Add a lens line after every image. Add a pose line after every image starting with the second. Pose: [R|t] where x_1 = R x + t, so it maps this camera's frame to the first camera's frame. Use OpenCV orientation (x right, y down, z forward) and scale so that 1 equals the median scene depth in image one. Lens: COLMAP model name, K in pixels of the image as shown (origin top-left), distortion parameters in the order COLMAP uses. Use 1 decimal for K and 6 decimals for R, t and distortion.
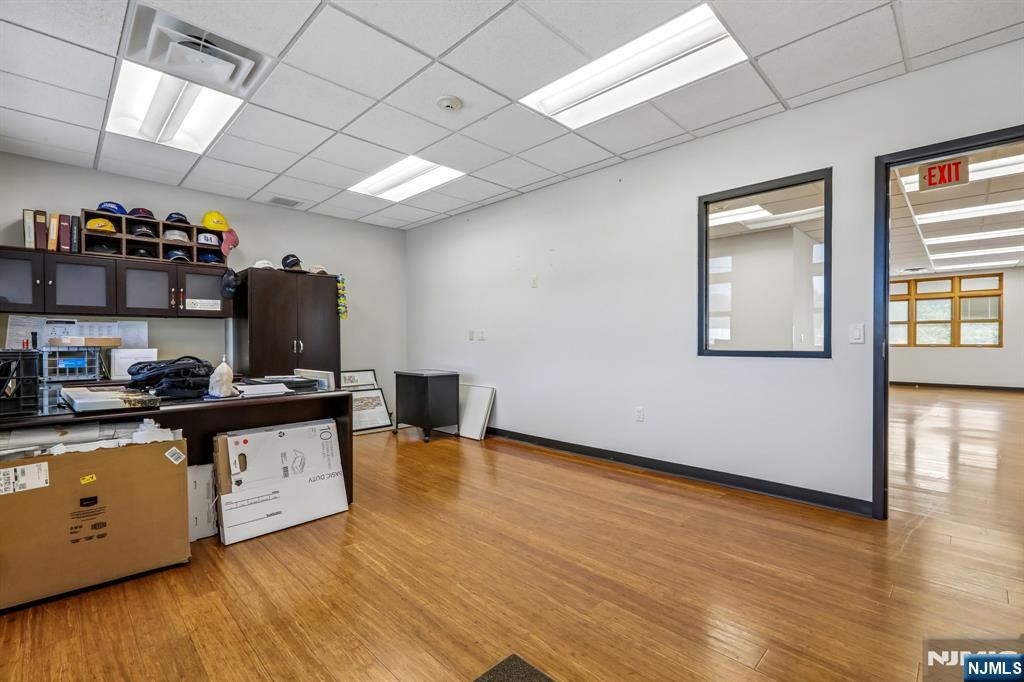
lens RADIAL K [[458.4, 0, 508.1], [0, 458.4, 342.3], [0, 0, 1]] dist [0.000366, -0.000030]
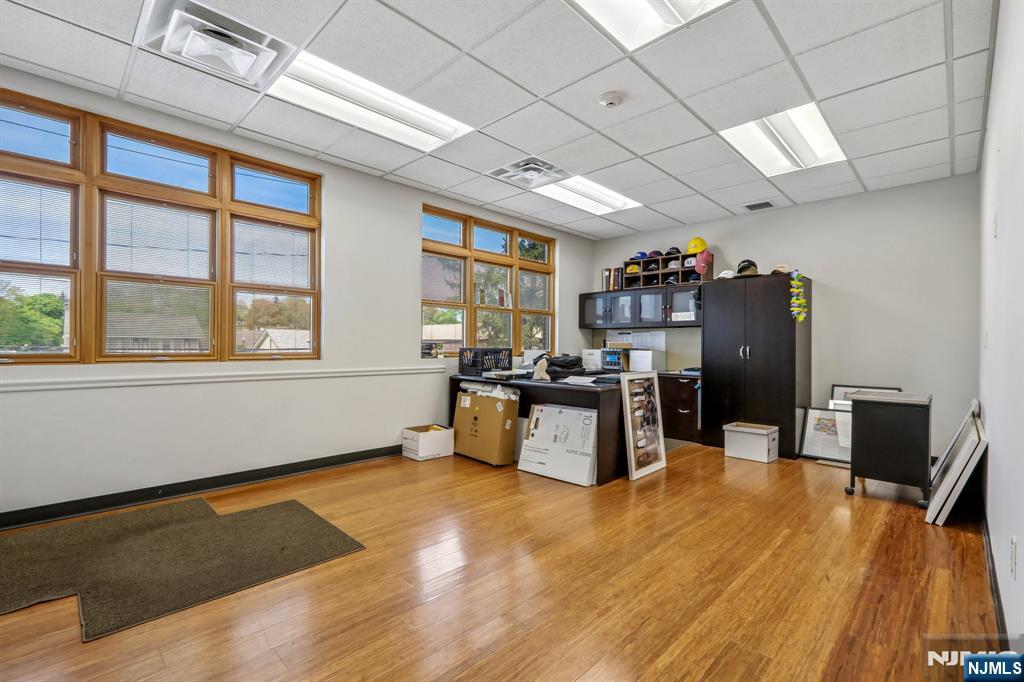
lens RADIAL K [[451.3, 0, 512.0], [0, 451.3, 341.0], [0, 0, 1]] dist [-0.018409, 0.000130]
pose [[0.011068, -0.006872, -0.999915, 0.640072], [-0.016453, 0.999840, -0.007053, 0.000137], [0.999803, 0.016530, 0.010954, 0.621264]]
